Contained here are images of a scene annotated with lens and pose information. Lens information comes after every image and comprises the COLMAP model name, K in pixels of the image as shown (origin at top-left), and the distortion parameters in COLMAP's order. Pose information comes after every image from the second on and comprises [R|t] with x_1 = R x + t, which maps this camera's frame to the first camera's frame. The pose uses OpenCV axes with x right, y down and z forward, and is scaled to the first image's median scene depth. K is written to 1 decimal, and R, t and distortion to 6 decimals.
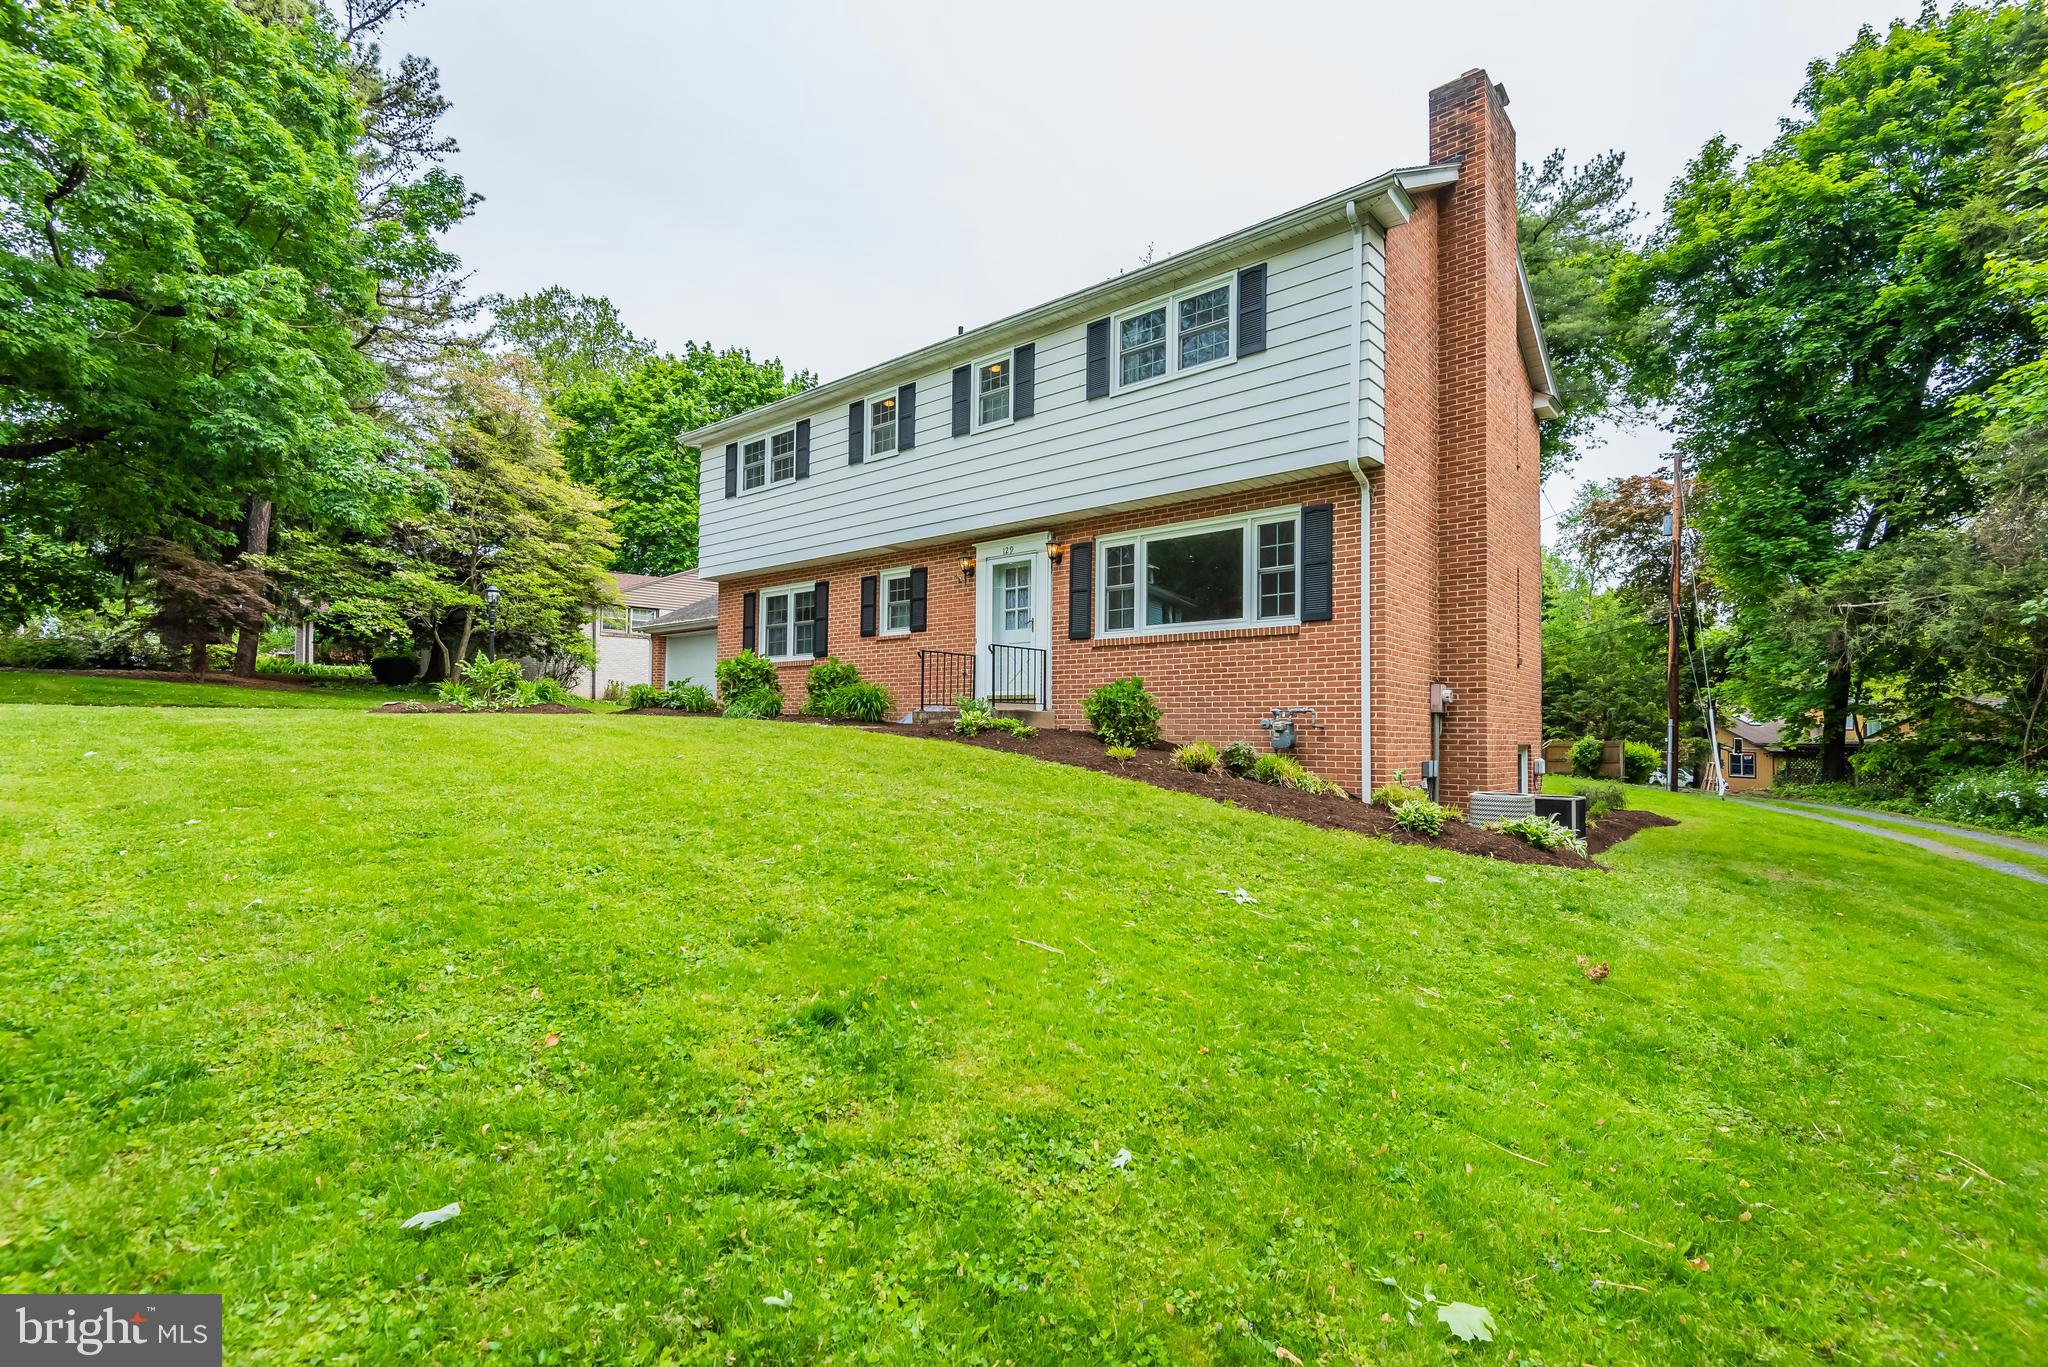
lens RADIAL K [[913.2, 0, 910.2], [0, 913.2, 726.4], [0, 0, 1]] dist [0.013515, -0.000266]
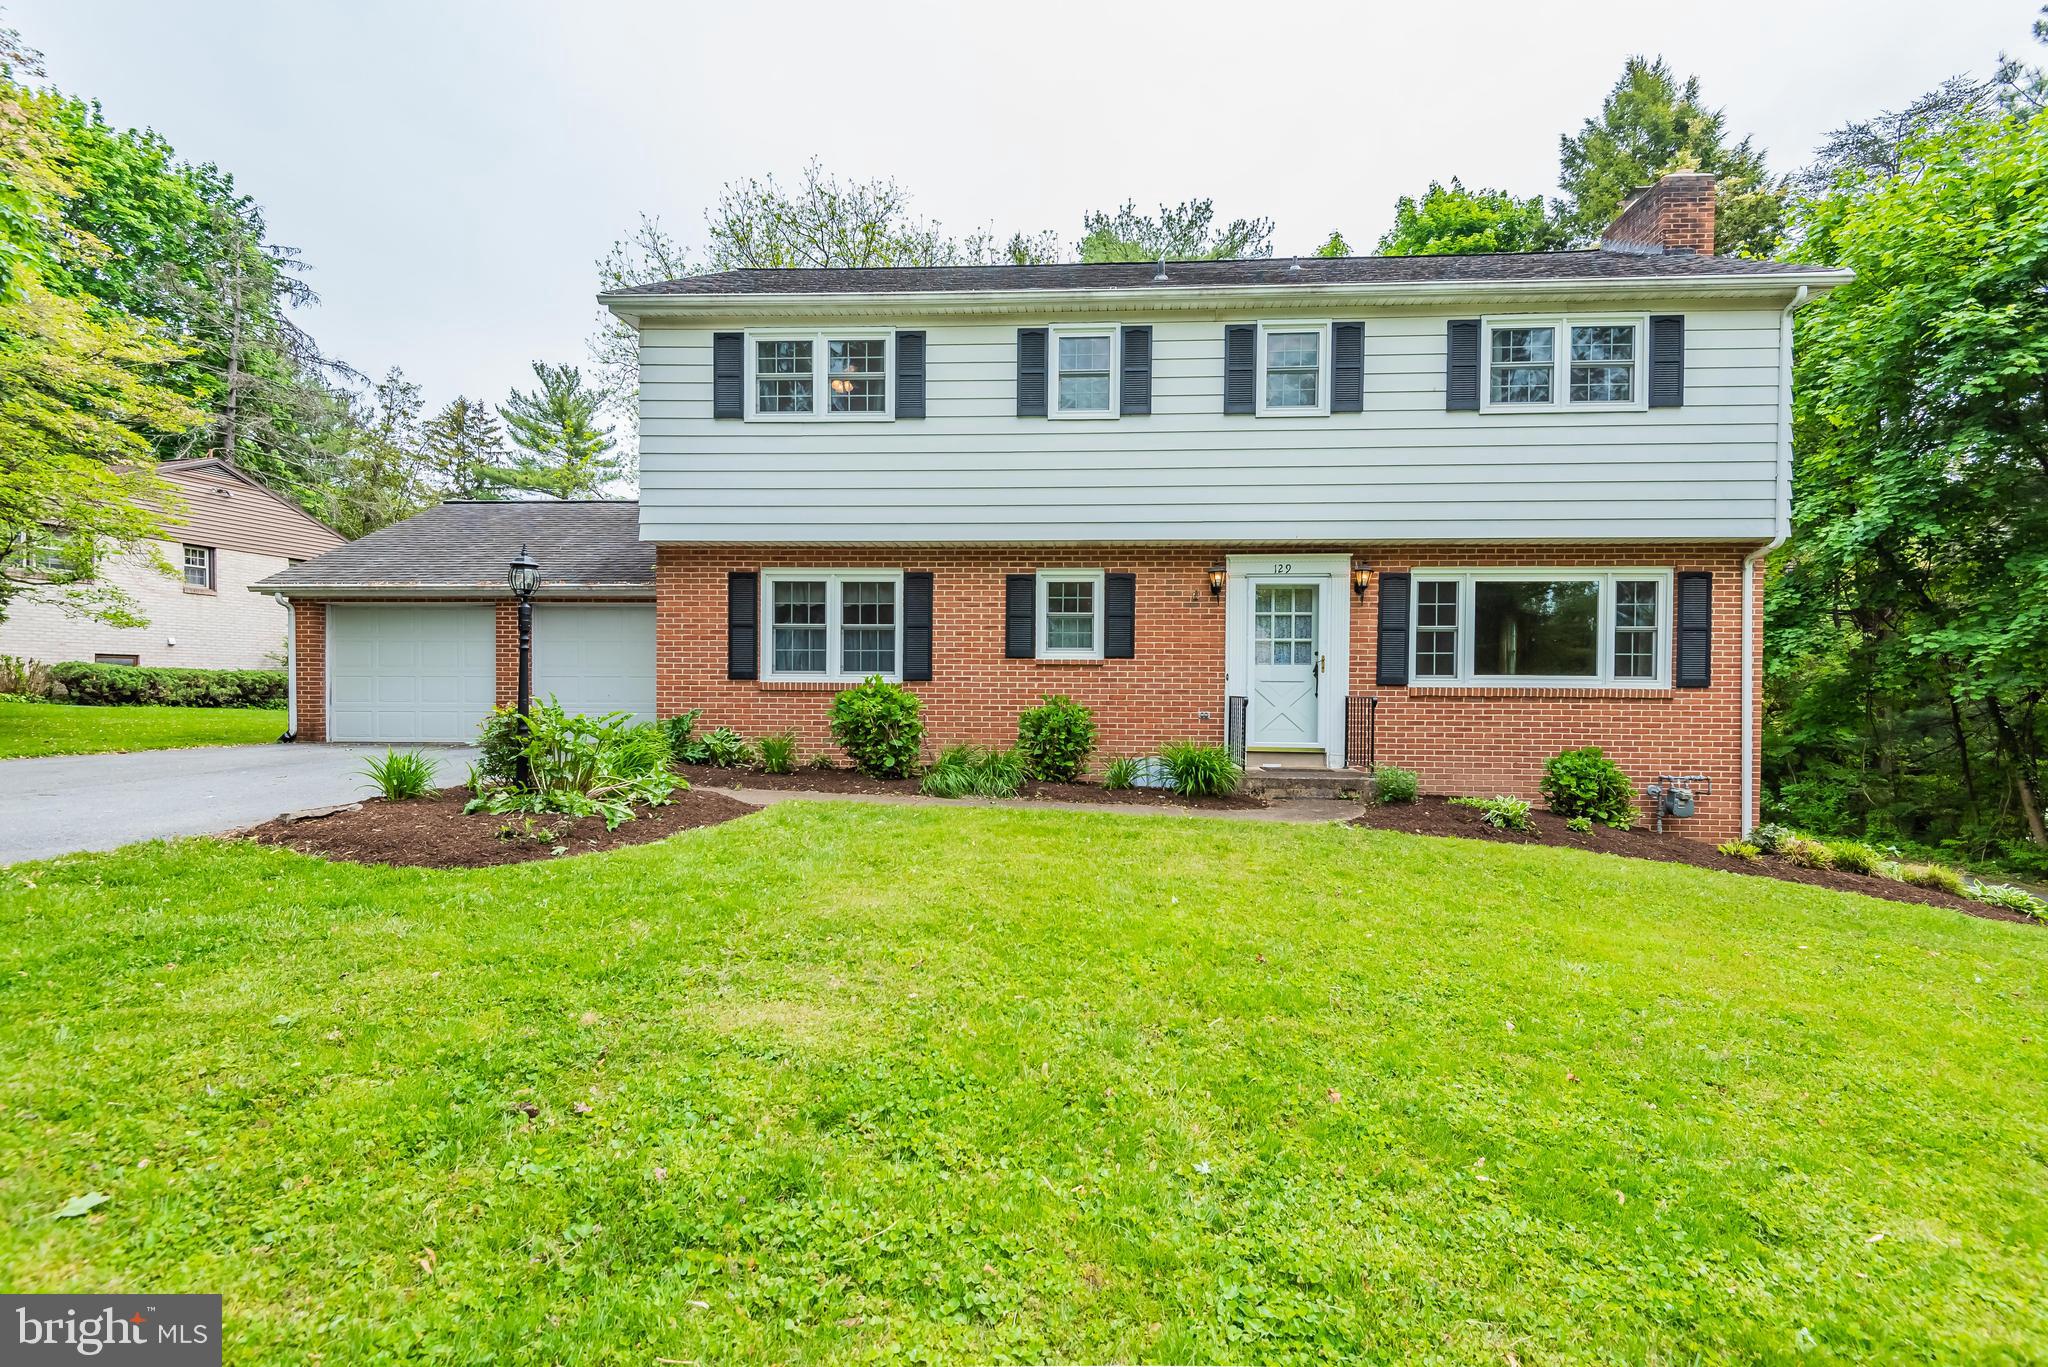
lens RADIAL K [[913.2, 0, 910.2], [0, 913.2, 726.4], [0, 0, 1]] dist [0.013515, -0.000266]
pose [[0.757804, 0.037370, 0.651412, -0.653043], [0.001388, 0.998264, -0.058884, -0.008139], [-0.652481, 0.045527, 0.756436, 0.608213]]
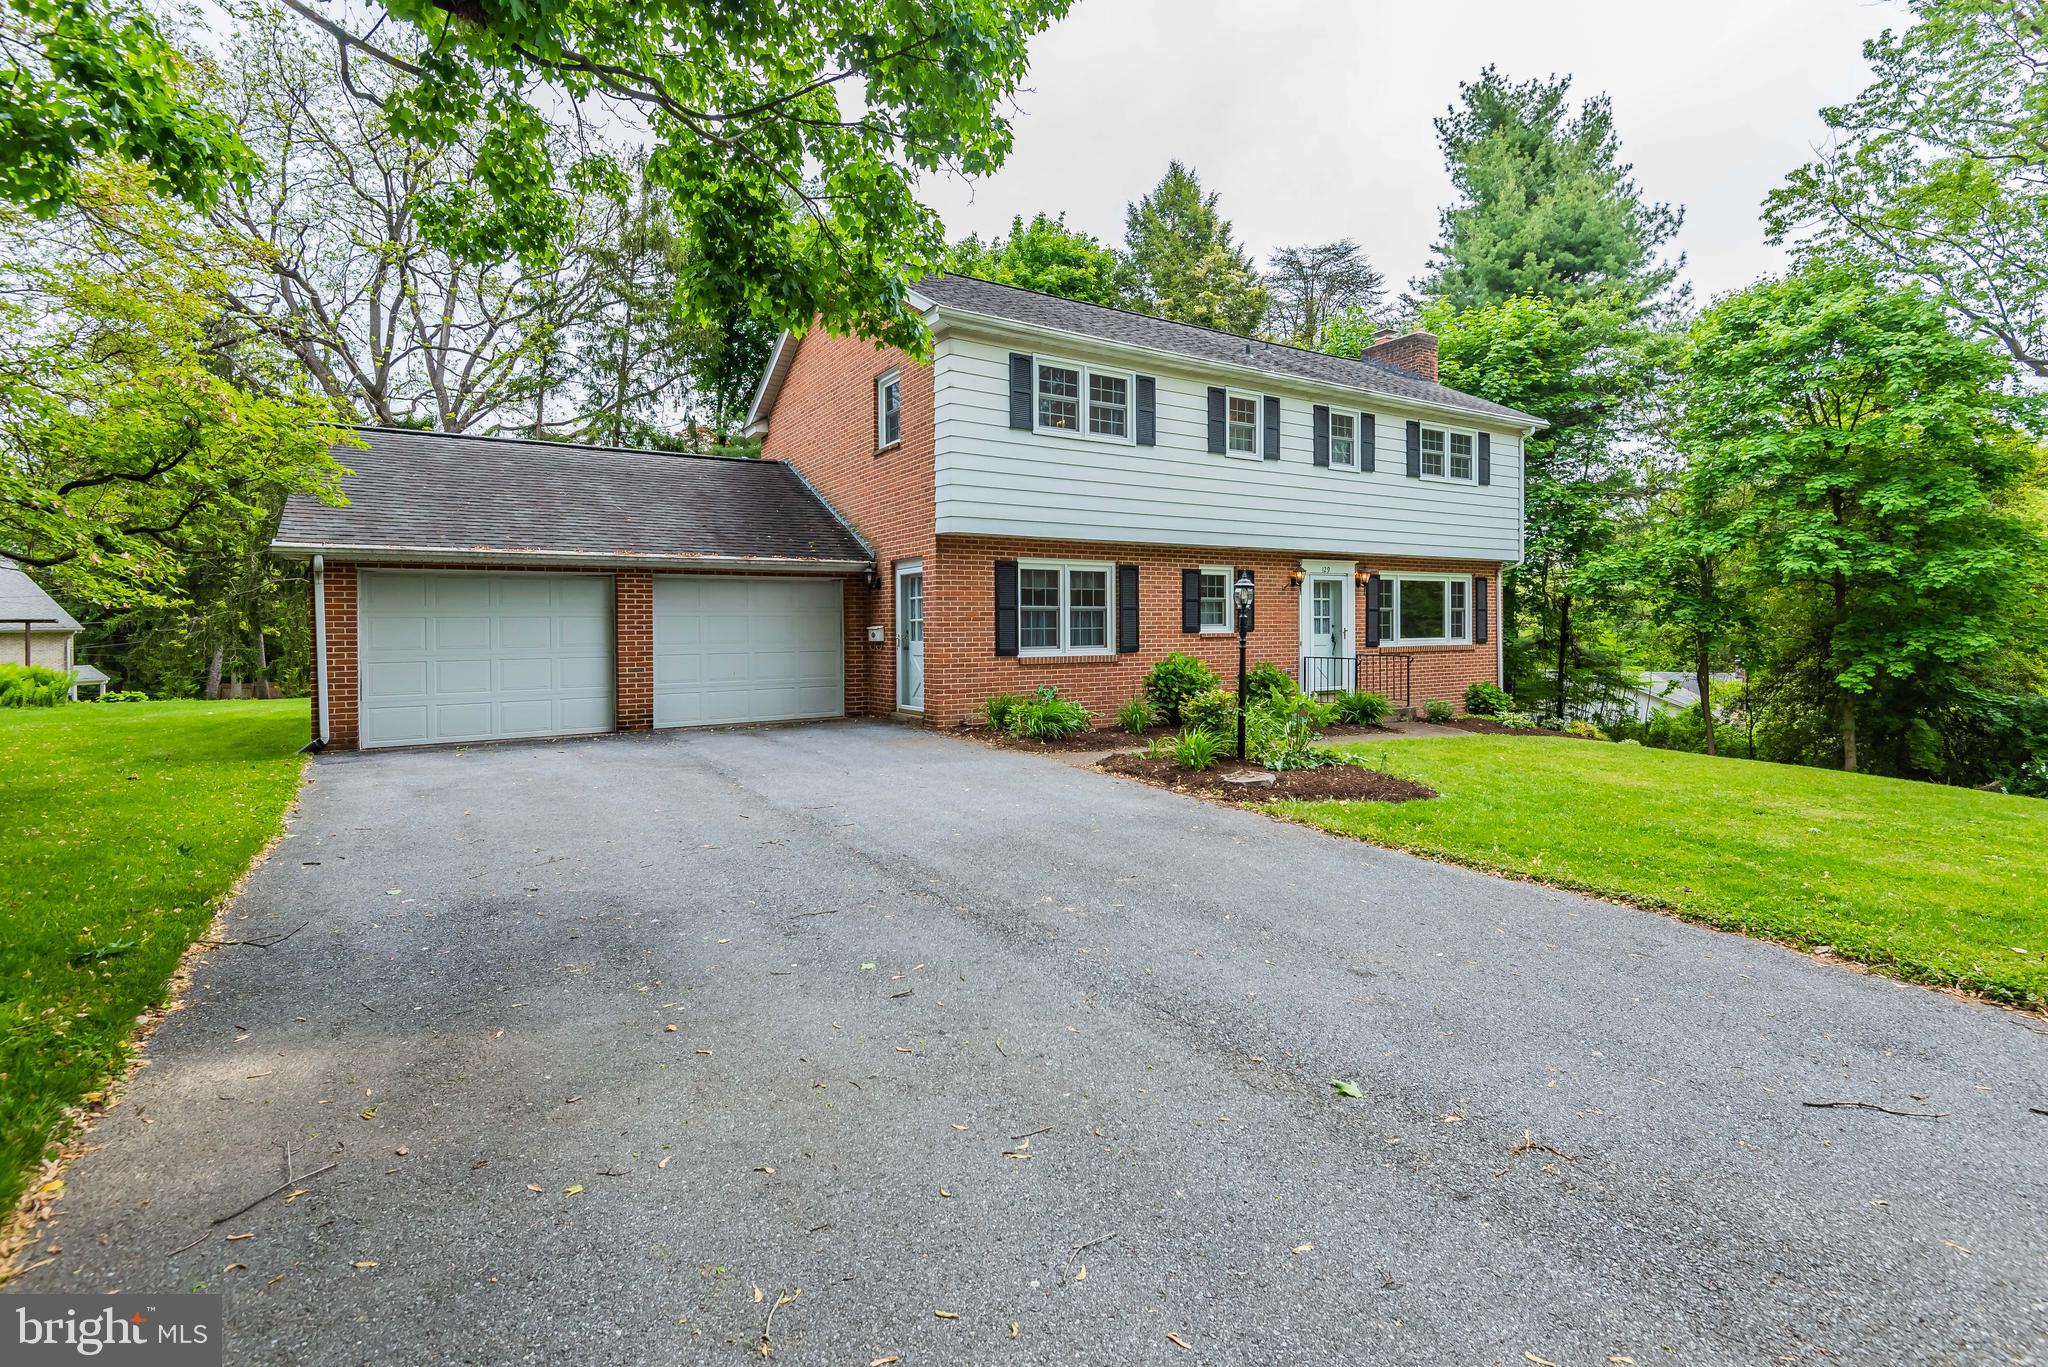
lens RADIAL K [[967.4, 0, 971.4], [0, 967.4, 687.6], [0, 0, 1]] dist [0.040652, -0.000032]
pose [[0.238939, 0.026662, 0.970668, -1.218681], [0.096511, 0.994021, -0.051060, -0.019916], [-0.966227, 0.105880, 0.234937, 1.155743]]
